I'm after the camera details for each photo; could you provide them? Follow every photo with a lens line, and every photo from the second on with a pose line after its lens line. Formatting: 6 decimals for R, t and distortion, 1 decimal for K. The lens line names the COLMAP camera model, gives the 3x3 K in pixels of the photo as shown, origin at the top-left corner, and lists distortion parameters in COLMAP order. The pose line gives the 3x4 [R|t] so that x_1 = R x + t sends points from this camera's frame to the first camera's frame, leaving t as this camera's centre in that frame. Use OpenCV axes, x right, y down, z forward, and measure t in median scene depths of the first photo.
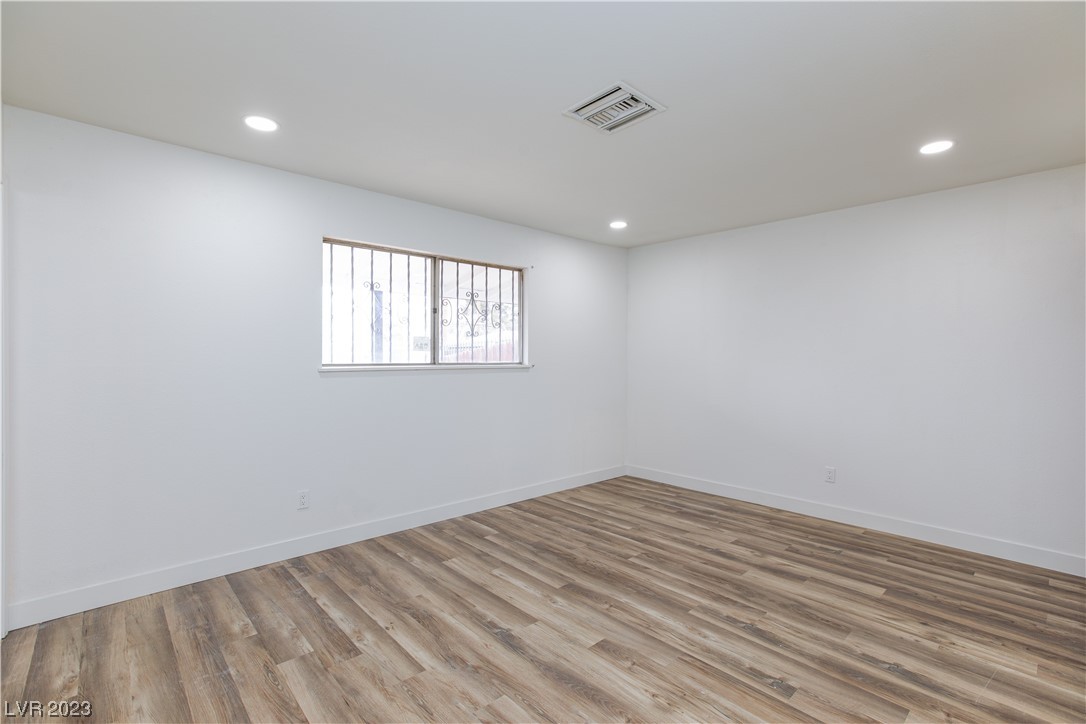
lens RADIAL K [[497.8, 0, 542.7], [0, 497.8, 361.3], [0, 0, 1]] dist [-0.021564, 0.012715]
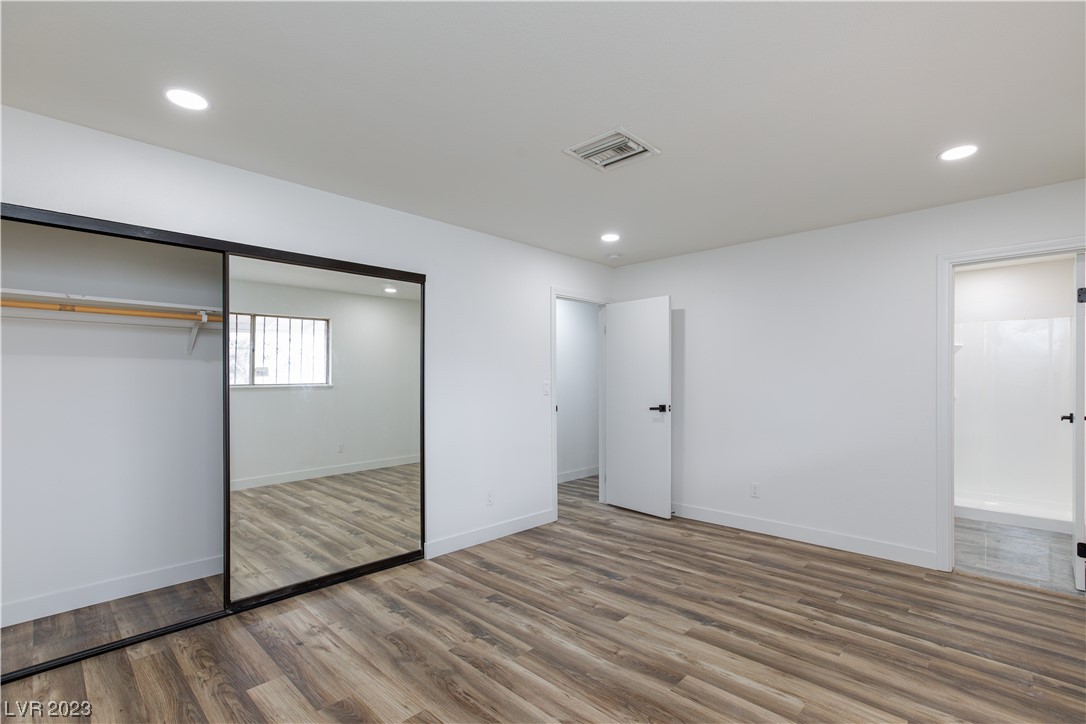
lens RADIAL K [[497.8, 0, 547.4], [0, 497.8, 370.7], [0, 0, 1]] dist [-0.021564, 0.012715]
pose [[-0.997796, -0.005390, -0.066133, 0.351050], [-0.004766, 0.999943, -0.009594, -0.009112], [0.066181, -0.009258, -0.997765, 2.050729]]
